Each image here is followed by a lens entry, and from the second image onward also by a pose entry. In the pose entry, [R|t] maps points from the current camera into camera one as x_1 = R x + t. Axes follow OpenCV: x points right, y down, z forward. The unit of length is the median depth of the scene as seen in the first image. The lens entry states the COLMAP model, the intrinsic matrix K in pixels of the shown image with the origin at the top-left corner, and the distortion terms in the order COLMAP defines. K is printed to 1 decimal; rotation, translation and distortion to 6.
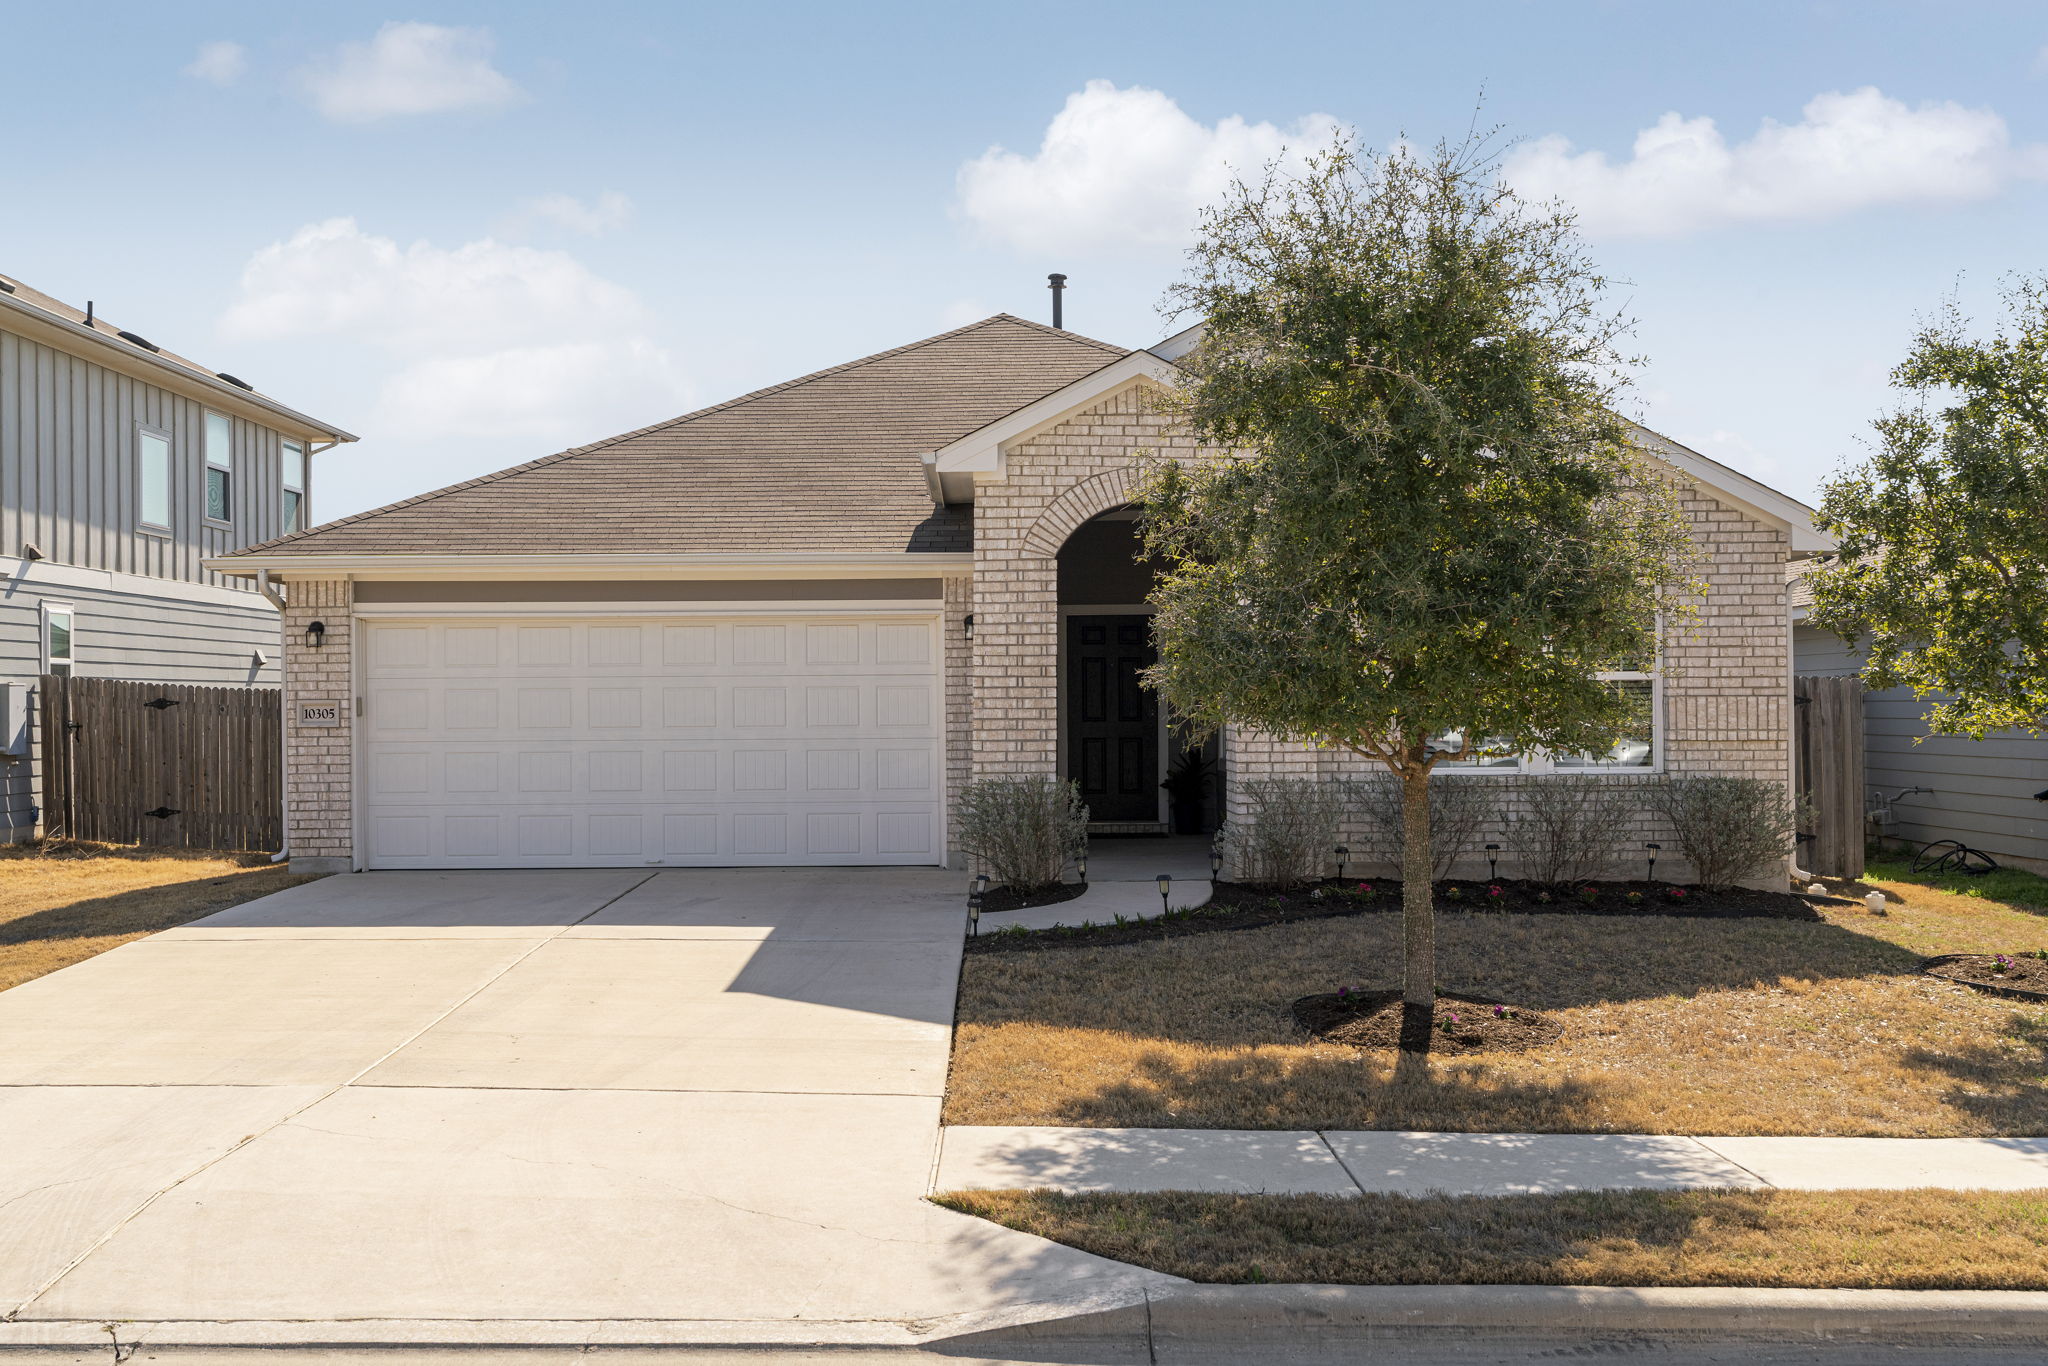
lens RADIAL K [[1963.7, 0, 1024.0], [0, 1963.7, 683.0], [0, 0, 1]] dist [0.005310, 0.002940]
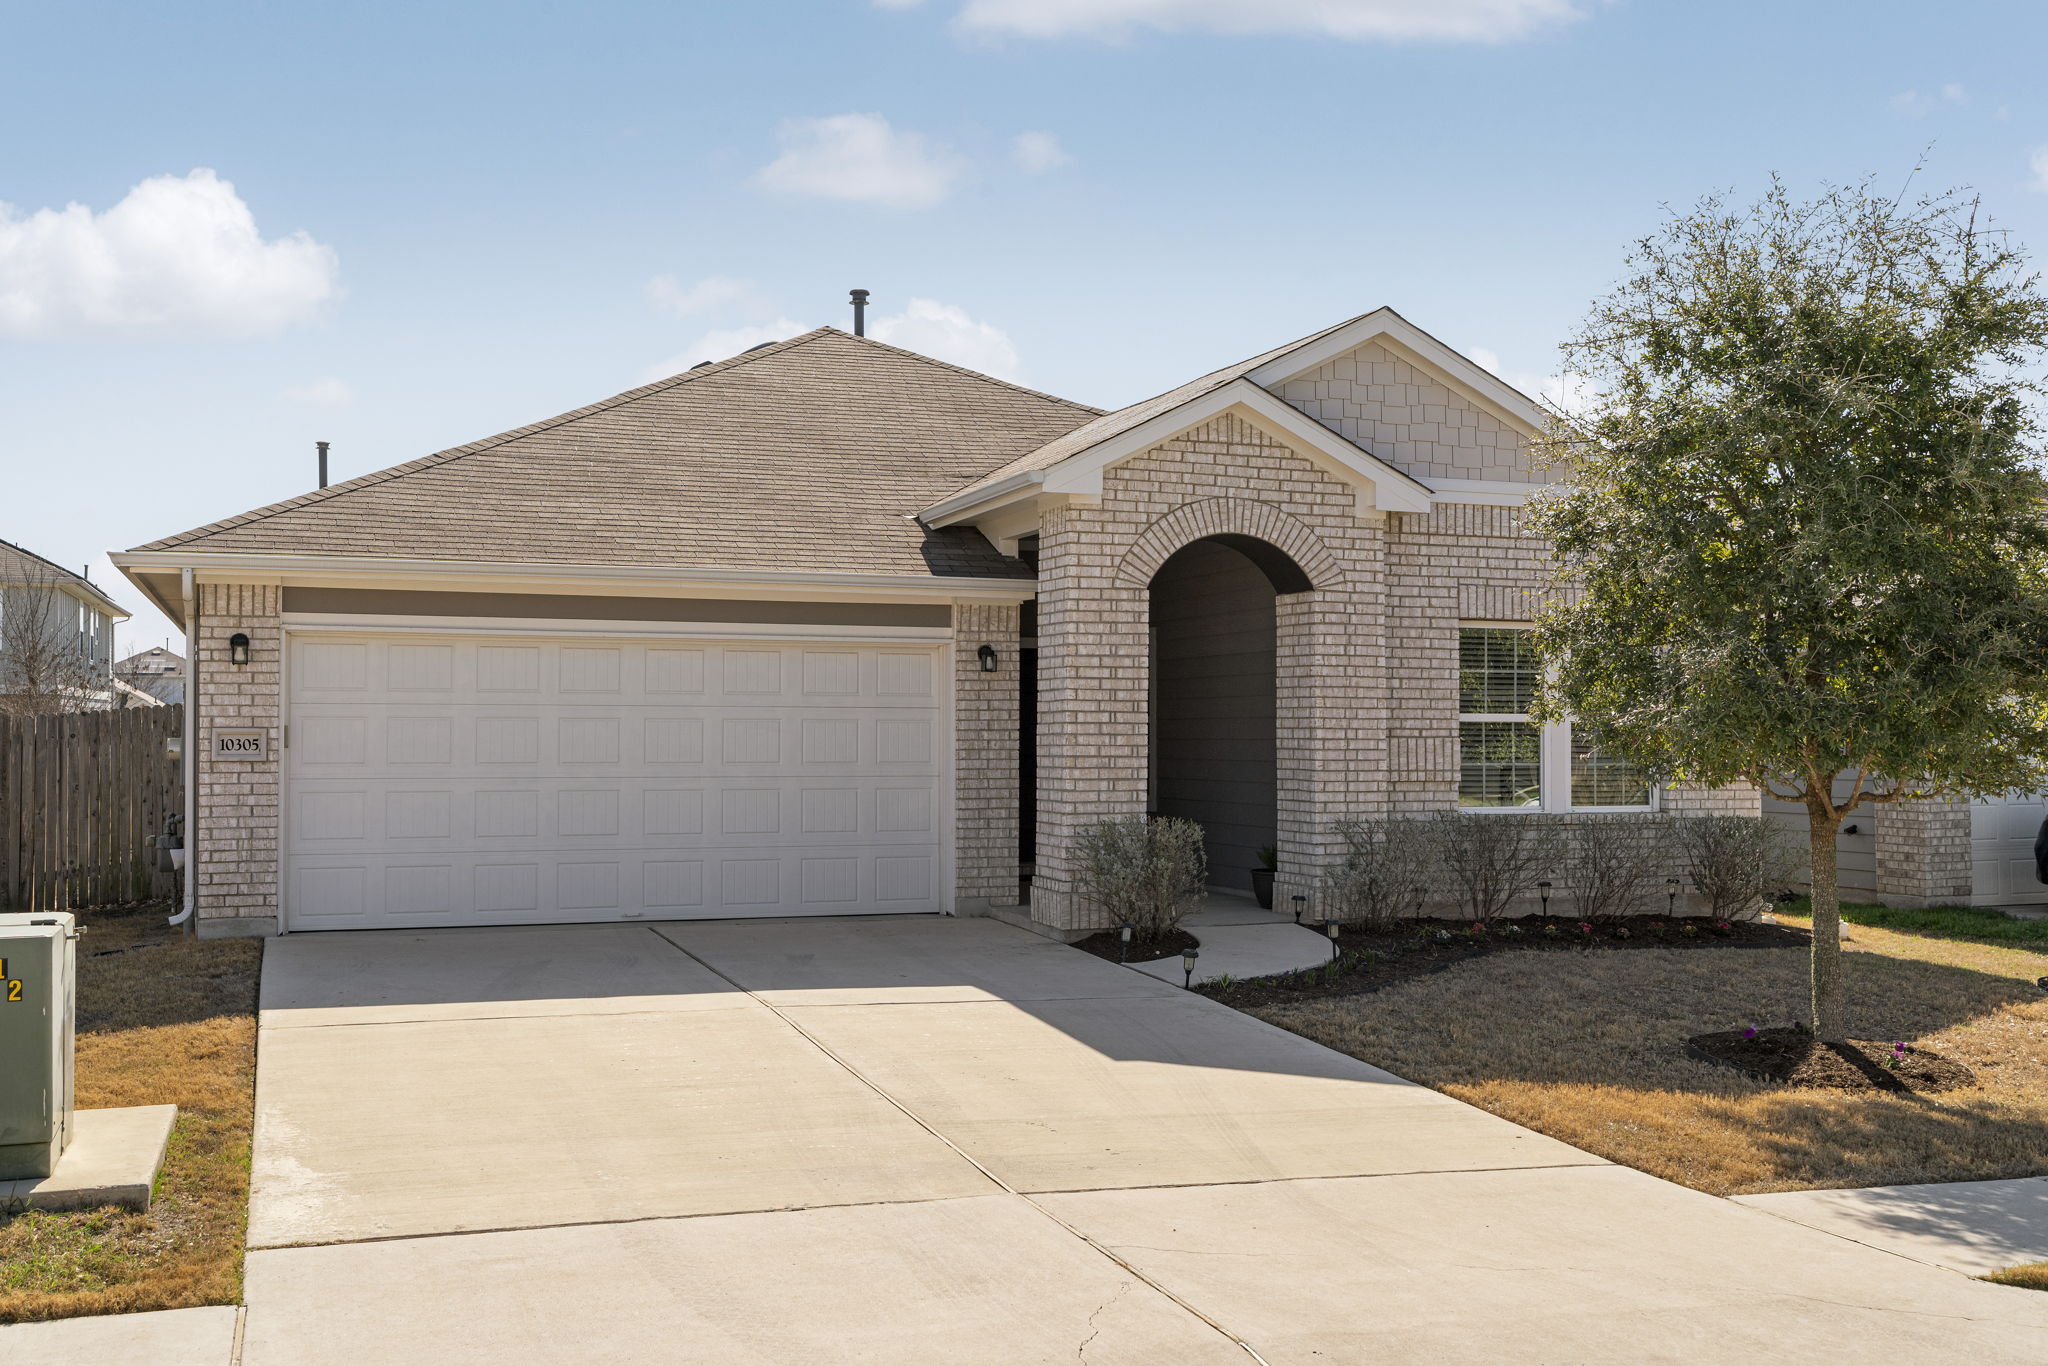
lens RADIAL K [[1963.7, 0, 1024.0], [0, 1963.7, 683.0], [0, 0, 1]] dist [0.005310, 0.002940]
pose [[0.943929, 0.018404, 0.329636, -0.354562], [-0.012549, 0.999724, -0.019879, 0.002181], [-0.329910, 0.014627, 0.943899, 0.119453]]
